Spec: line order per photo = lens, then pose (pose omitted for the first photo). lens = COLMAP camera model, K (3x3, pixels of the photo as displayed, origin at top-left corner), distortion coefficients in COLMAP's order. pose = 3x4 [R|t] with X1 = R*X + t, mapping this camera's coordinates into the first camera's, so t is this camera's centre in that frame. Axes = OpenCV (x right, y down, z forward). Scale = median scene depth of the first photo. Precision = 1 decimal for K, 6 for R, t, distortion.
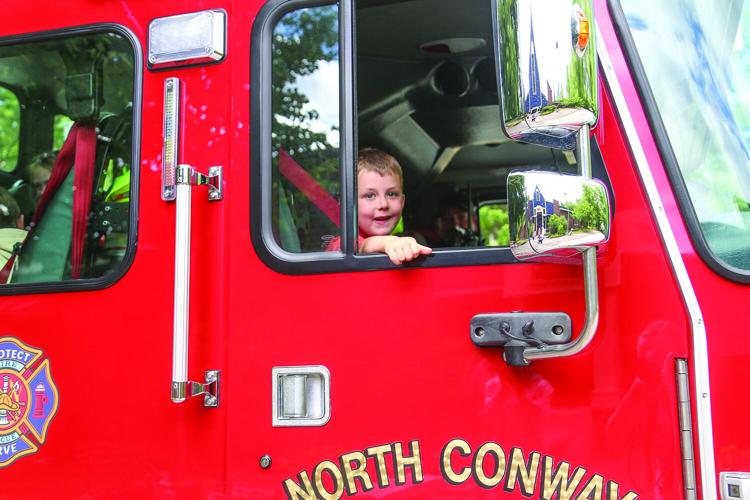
lens RADIAL K [[874.8, 0, 375.0], [0, 874.8, 250.0], [0, 0, 1]] dist [0.111900, 0.016962]
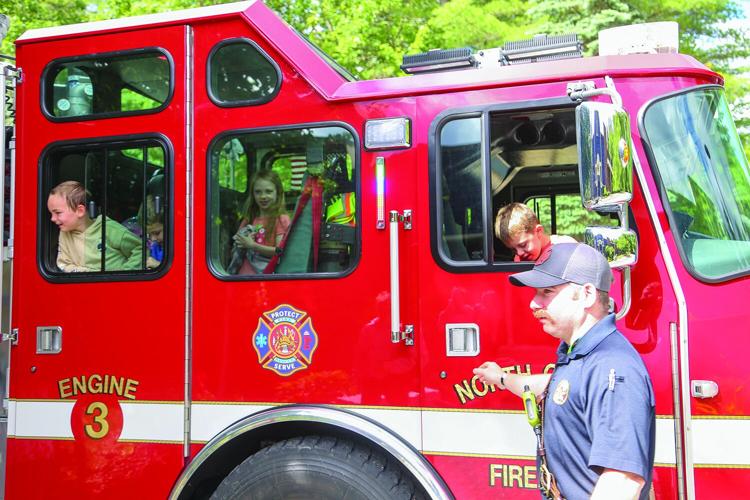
lens RADIAL K [[828.0, 0, 375.0], [0, 828.0, 250.0], [0, 0, 1]] dist [0.106156, -0.014228]
pose [[0.999864, 0.001060, -0.016439, -0.211890], [0.000077, 0.997615, 0.069020, -0.124644], [0.016473, -0.069012, 0.997480, -0.635282]]
